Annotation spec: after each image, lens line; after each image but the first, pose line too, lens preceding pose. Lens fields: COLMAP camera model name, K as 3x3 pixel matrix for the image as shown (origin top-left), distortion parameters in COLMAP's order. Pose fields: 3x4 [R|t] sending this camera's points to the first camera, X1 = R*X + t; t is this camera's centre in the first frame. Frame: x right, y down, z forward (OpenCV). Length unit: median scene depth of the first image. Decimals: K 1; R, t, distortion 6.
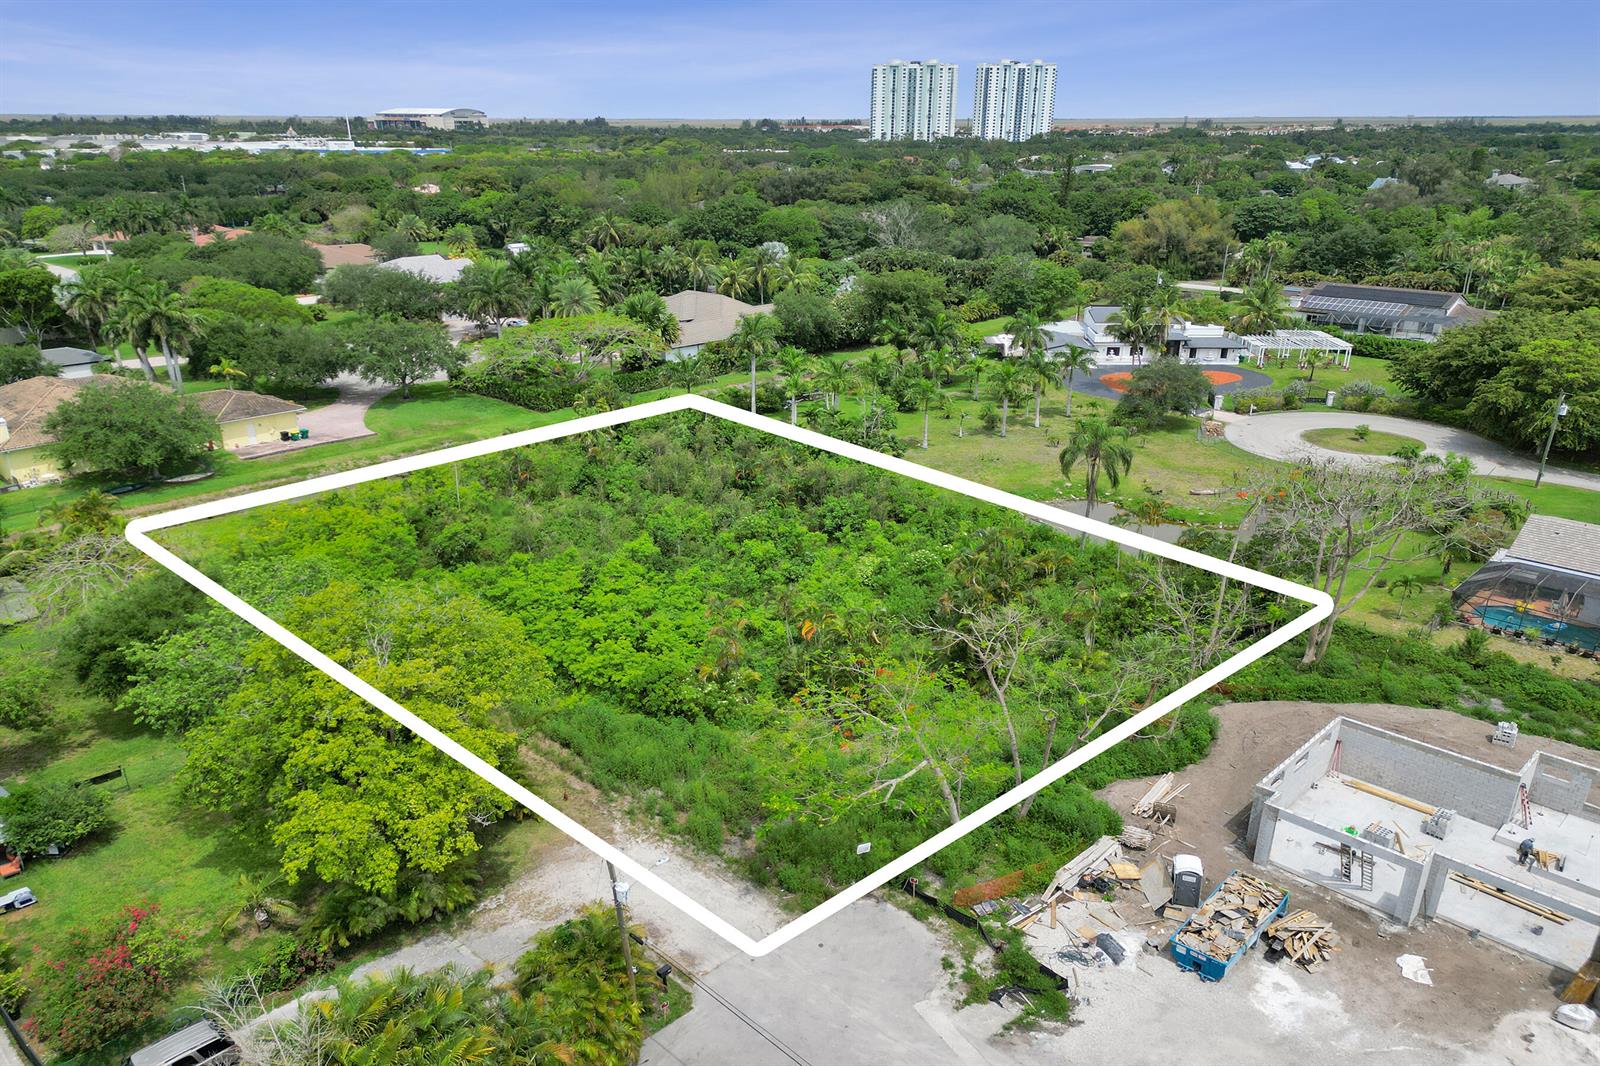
lens RADIAL K [[1168.4, 0, 787.0], [0, 1168.4, 589.8], [0, 0, 1]] dist [0.039743, -0.005367]
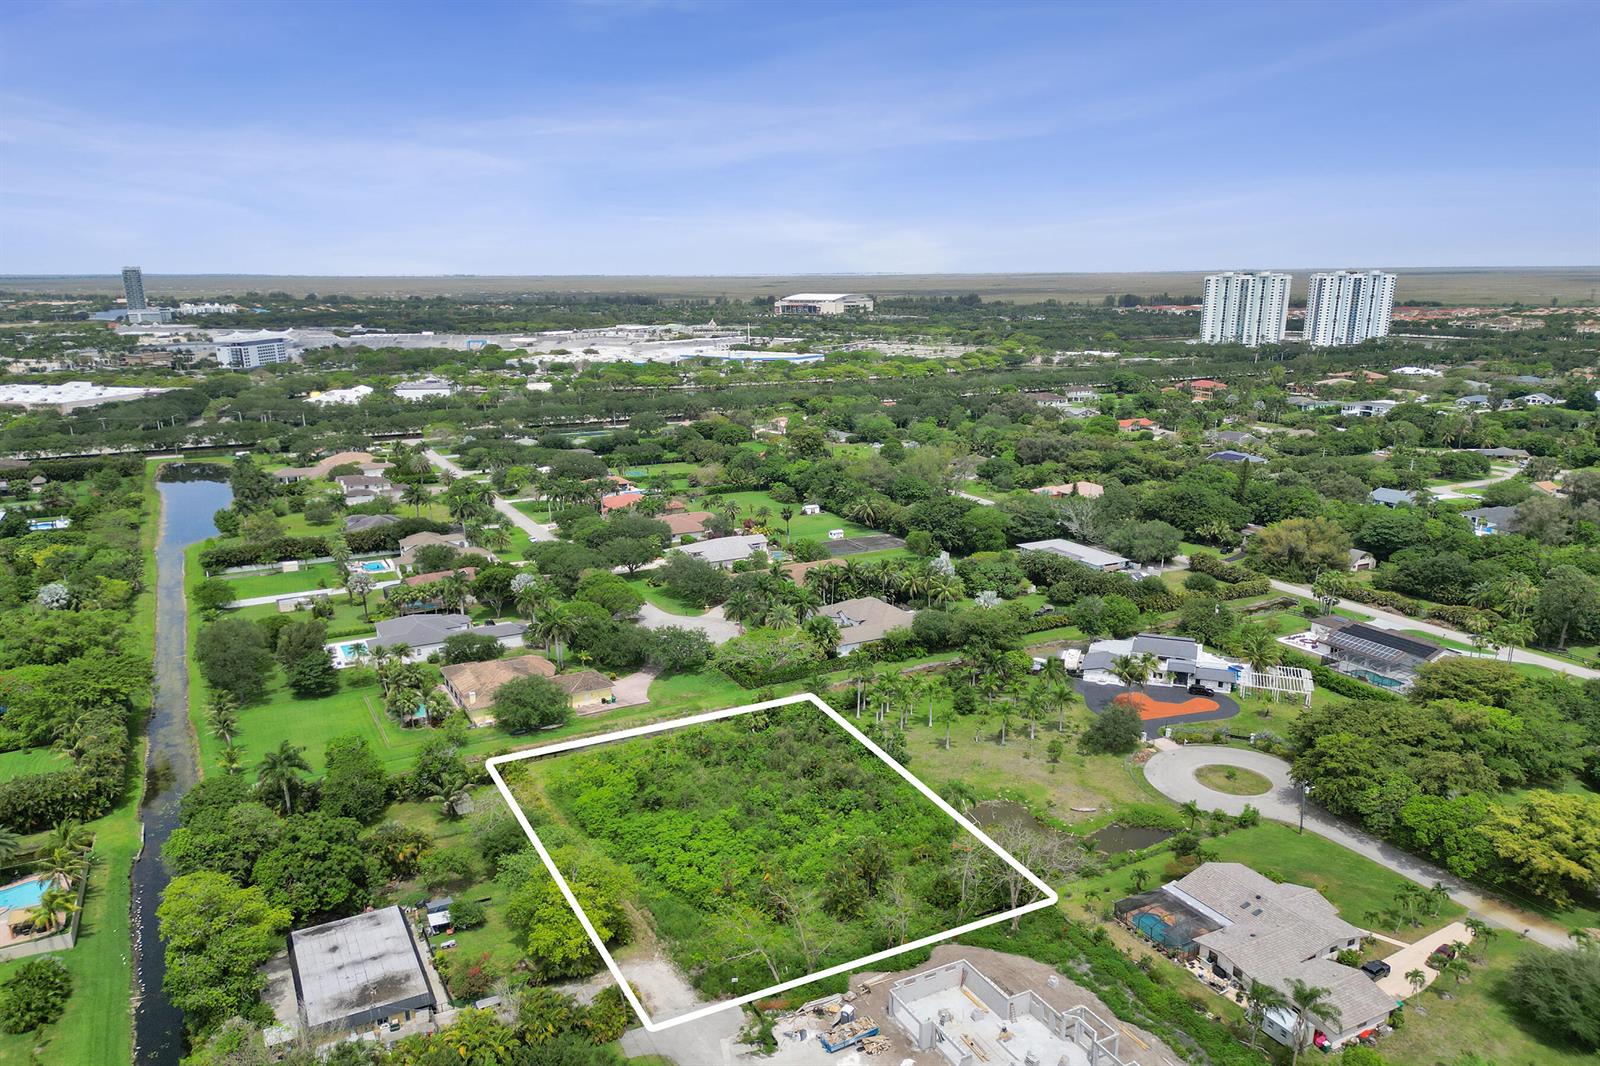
lens RADIAL K [[1077.7, 0, 792.4], [0, 1077.7, 544.7], [0, 0, 1]] dist [0.037769, 0.001548]
pose [[0.954976, 0.066122, -0.289221, 0.462989], [-0.112544, 0.982722, -0.146937, -0.218300], [0.274508, 0.172871, 0.945918, -0.789379]]
